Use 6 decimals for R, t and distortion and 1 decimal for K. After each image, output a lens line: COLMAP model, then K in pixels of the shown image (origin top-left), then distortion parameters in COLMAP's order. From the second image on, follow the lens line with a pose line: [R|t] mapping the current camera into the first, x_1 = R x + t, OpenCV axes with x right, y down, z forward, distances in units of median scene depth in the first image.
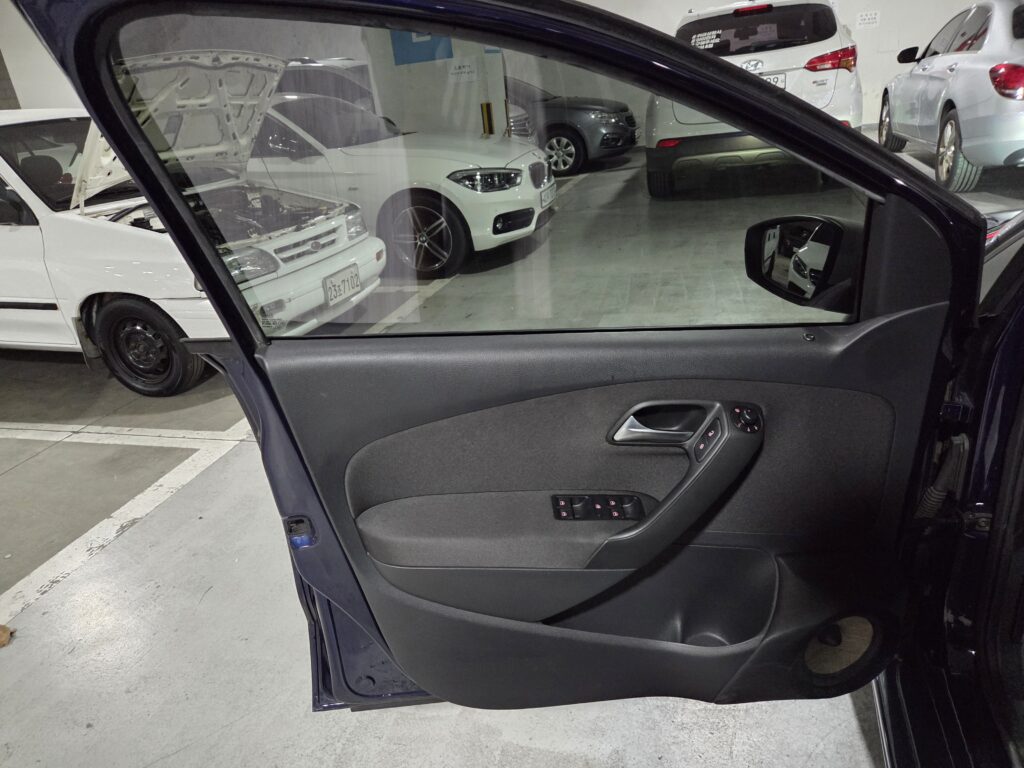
lens RADIAL K [[682.8, 0, 500.0], [0, 682.8, 386.6], [0, 0, 1]] dist [0.077675, -0.067161]
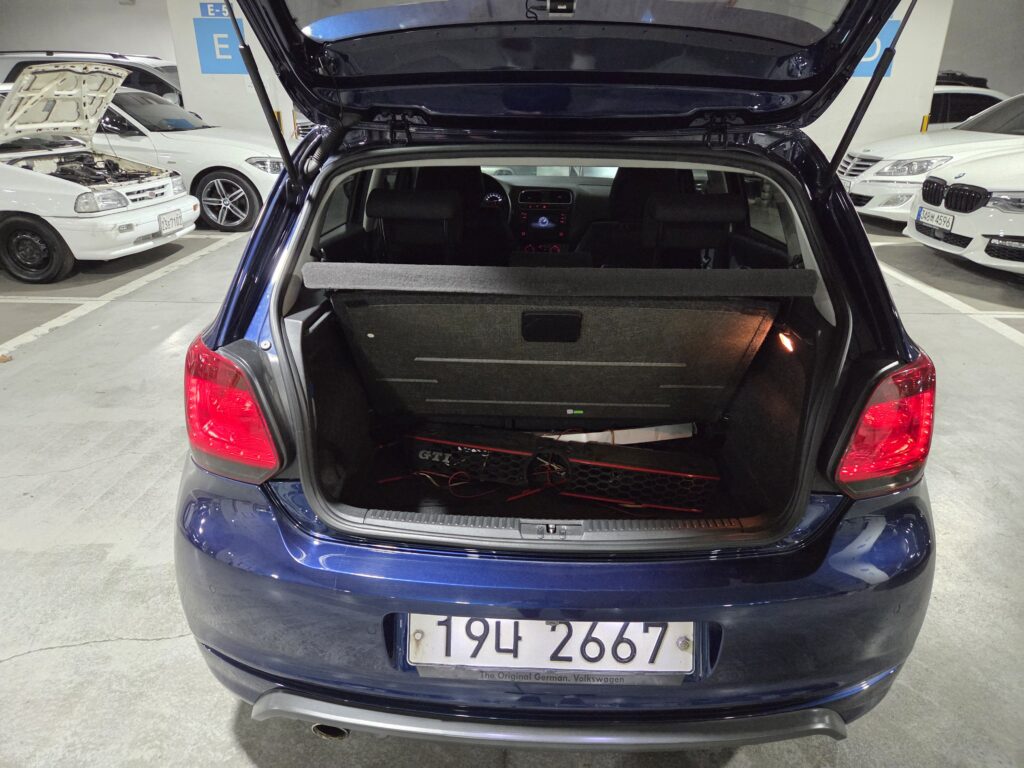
lens RADIAL K [[682.8, 0, 512.1], [0, 682.8, 379.7], [0, 0, 1]] dist [0.077675, -0.067161]
pose [[0.956950, 0.005336, 0.290204, 0.038040], [0.001864, 0.999697, -0.024530, 0.185157], [-0.290247, 0.024015, 0.956650, -0.525703]]
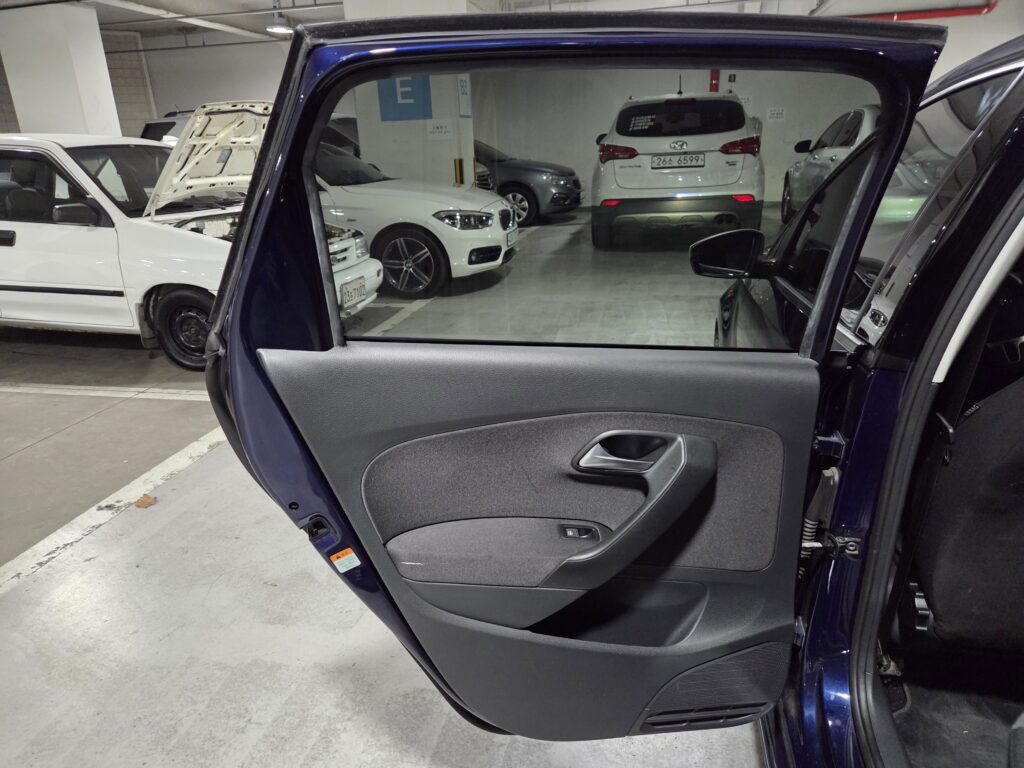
lens RADIAL K [[682.8, 0, 500.8], [0, 682.8, 396.5], [0, 0, 1]] dist [0.077675, -0.067161]
pose [[0.994655, 0.040995, 0.094770, -0.057311], [-0.034975, 0.997315, -0.064332, 0.084221], [-0.097153, 0.060674, 0.993418, -0.187361]]
